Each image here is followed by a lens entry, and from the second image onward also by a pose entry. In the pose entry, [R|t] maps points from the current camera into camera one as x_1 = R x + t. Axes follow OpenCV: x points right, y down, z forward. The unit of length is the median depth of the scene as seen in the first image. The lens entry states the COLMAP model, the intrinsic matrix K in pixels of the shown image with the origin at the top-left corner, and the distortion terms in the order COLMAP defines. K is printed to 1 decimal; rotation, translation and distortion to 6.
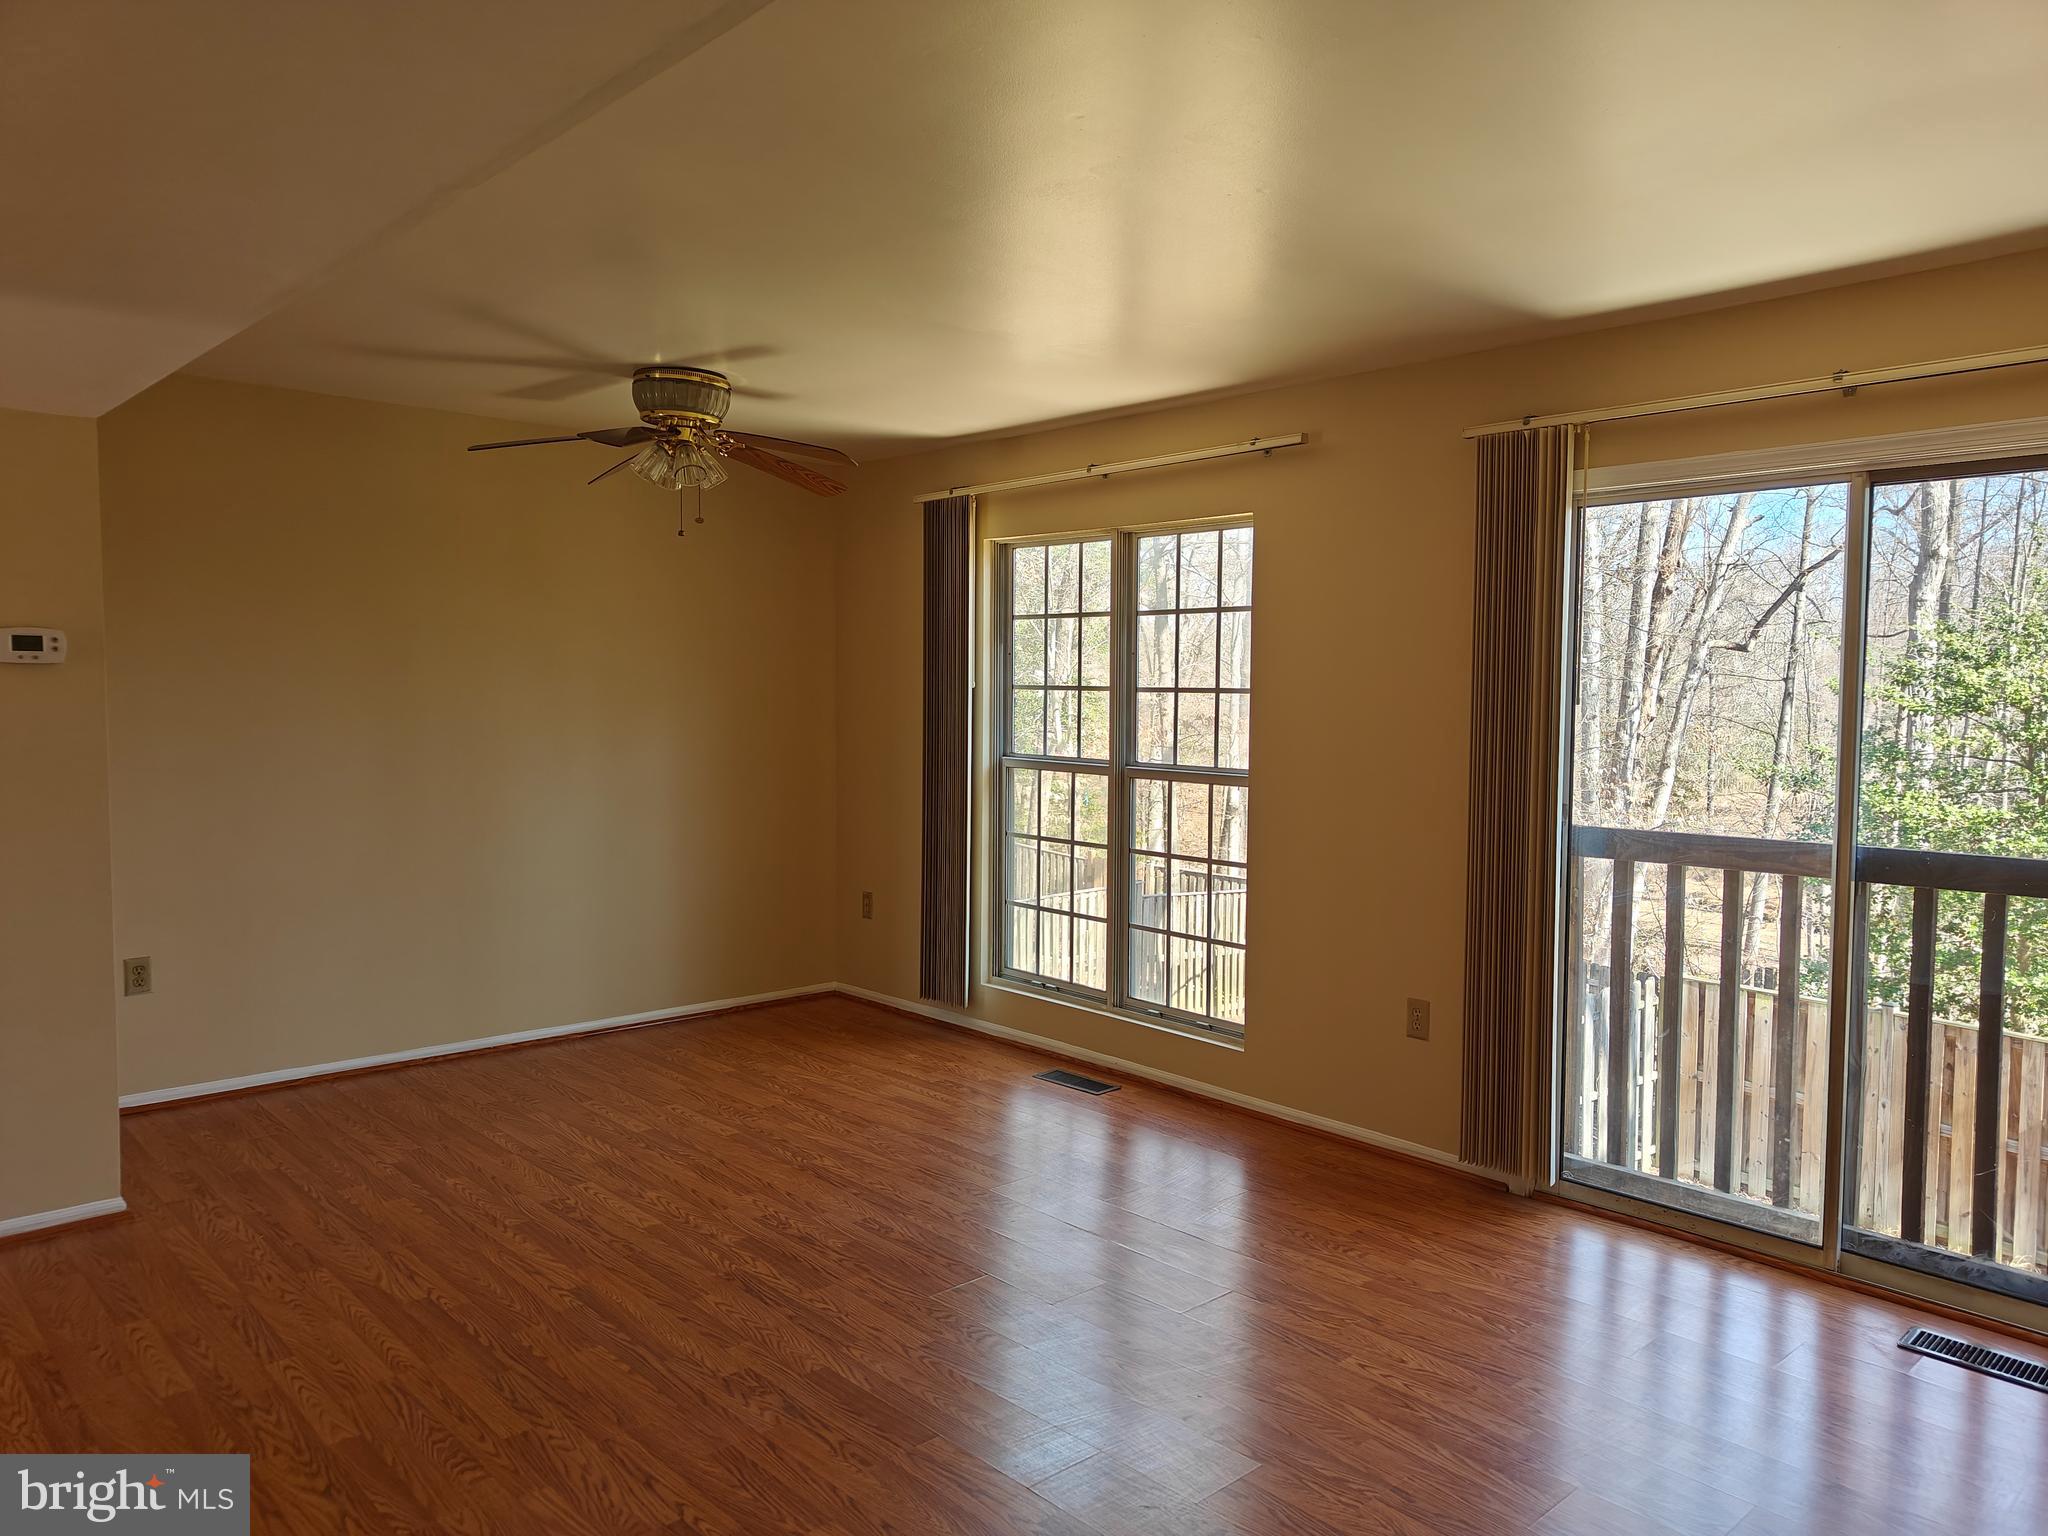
lens RADIAL K [[1424.2, 0, 1032.6], [0, 1424.2, 745.6], [0, 0, 1]] dist [0.020717, -0.003319]
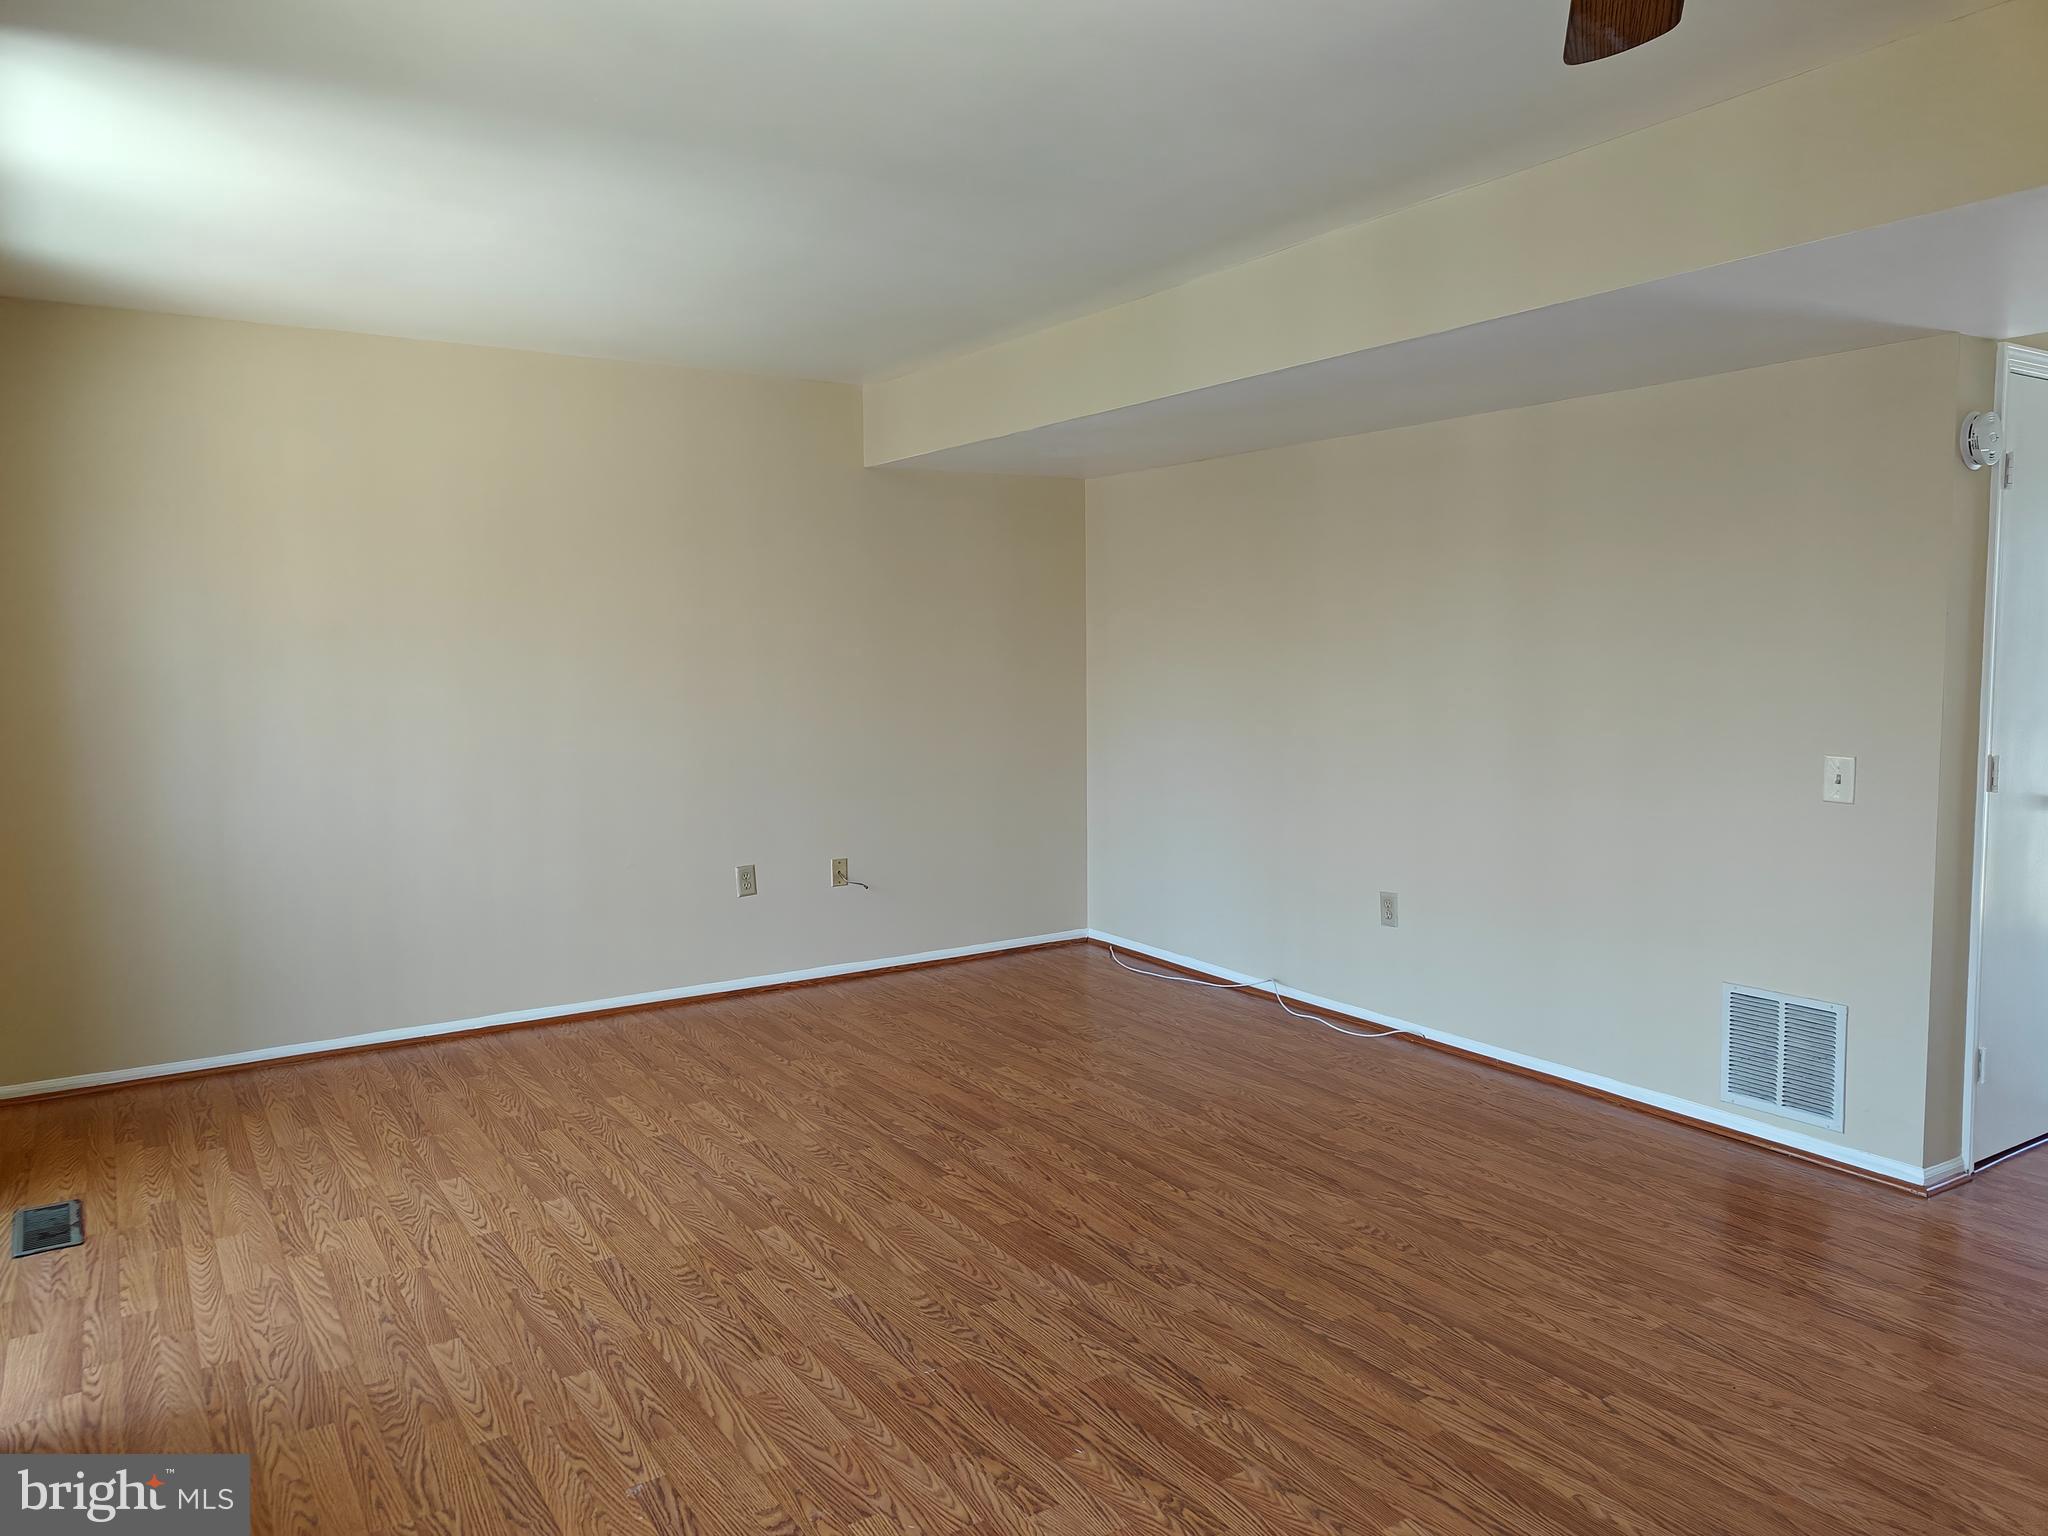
lens RADIAL K [[1424.2, 0, 1036.4], [0, 1424.2, 765.5], [0, 0, 1]] dist [0.020717, -0.003319]
pose [[-0.986482, -0.018167, 0.162859, -0.185834], [0.003239, 0.991480, 0.130216, -0.047156], [-0.163837, 0.128983, -0.978019, 1.376763]]
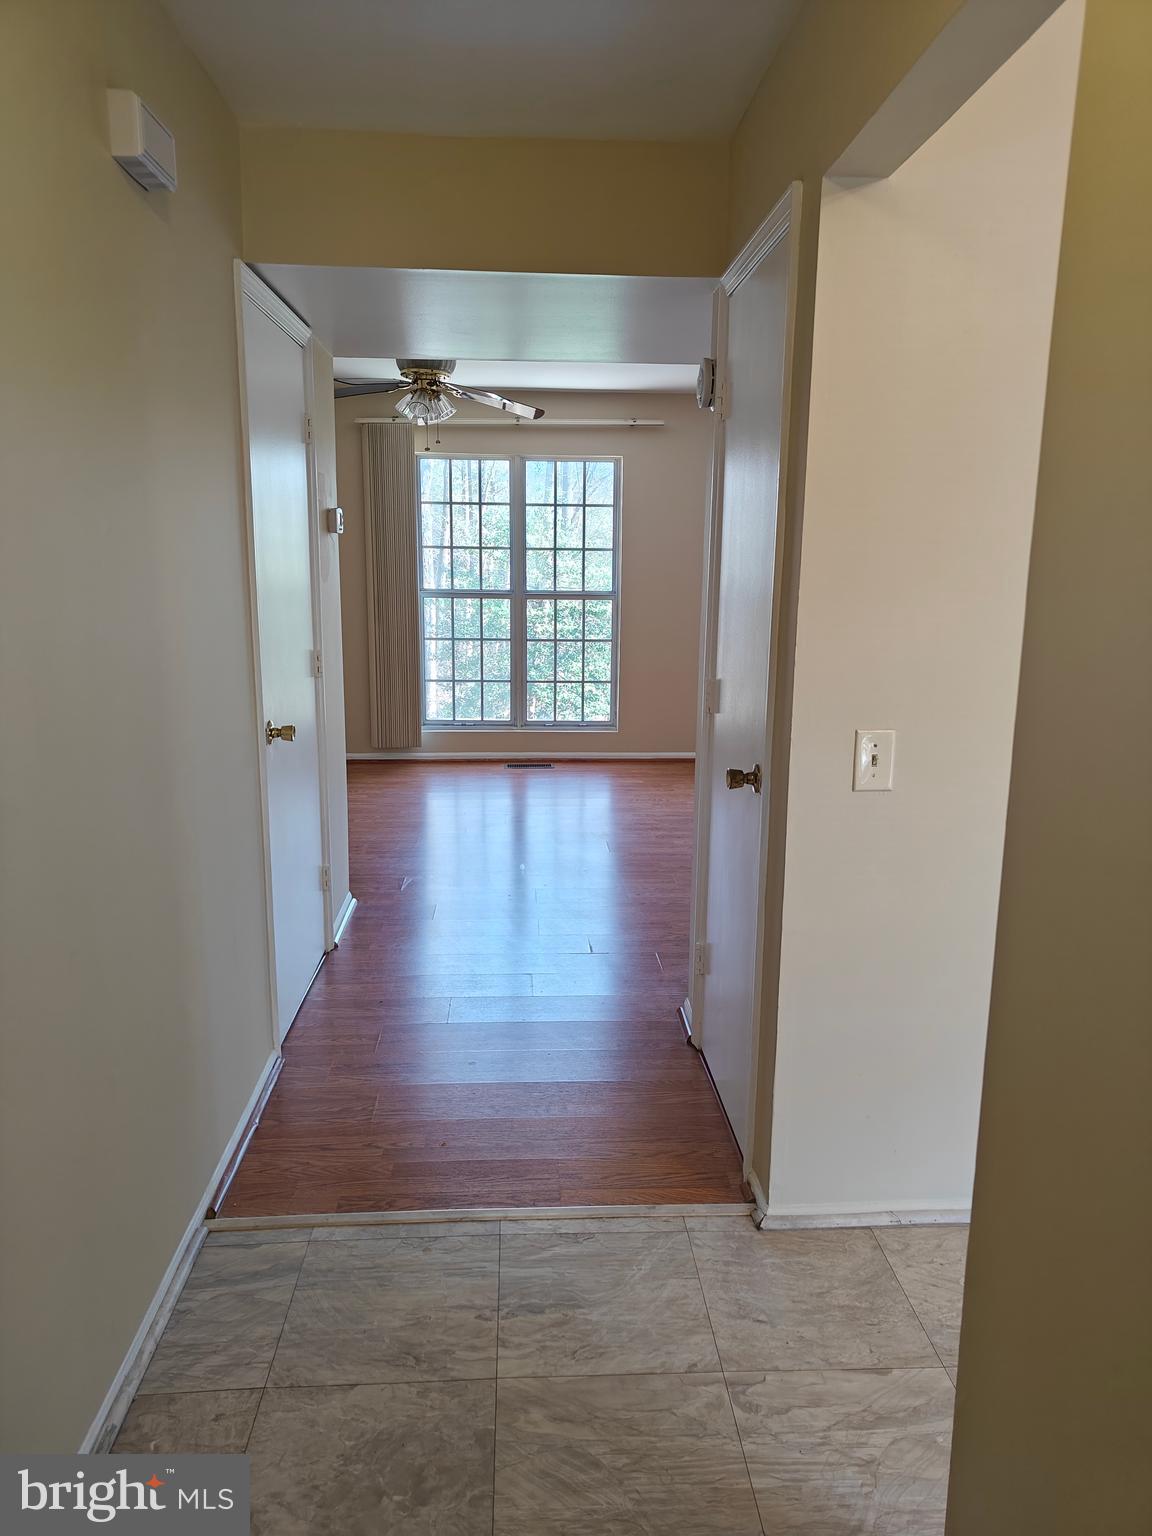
lens RADIAL K [[1068.2, 0, 582.6], [0, 1068.2, 795.4], [0, 0, 1]] dist [0.020717, -0.003319]
pose [[0.628428, -0.177496, 0.757346, -1.180459], [0.030611, 0.978507, 0.203929, -0.010366], [-0.777265, -0.104972, 0.620355, 0.095218]]
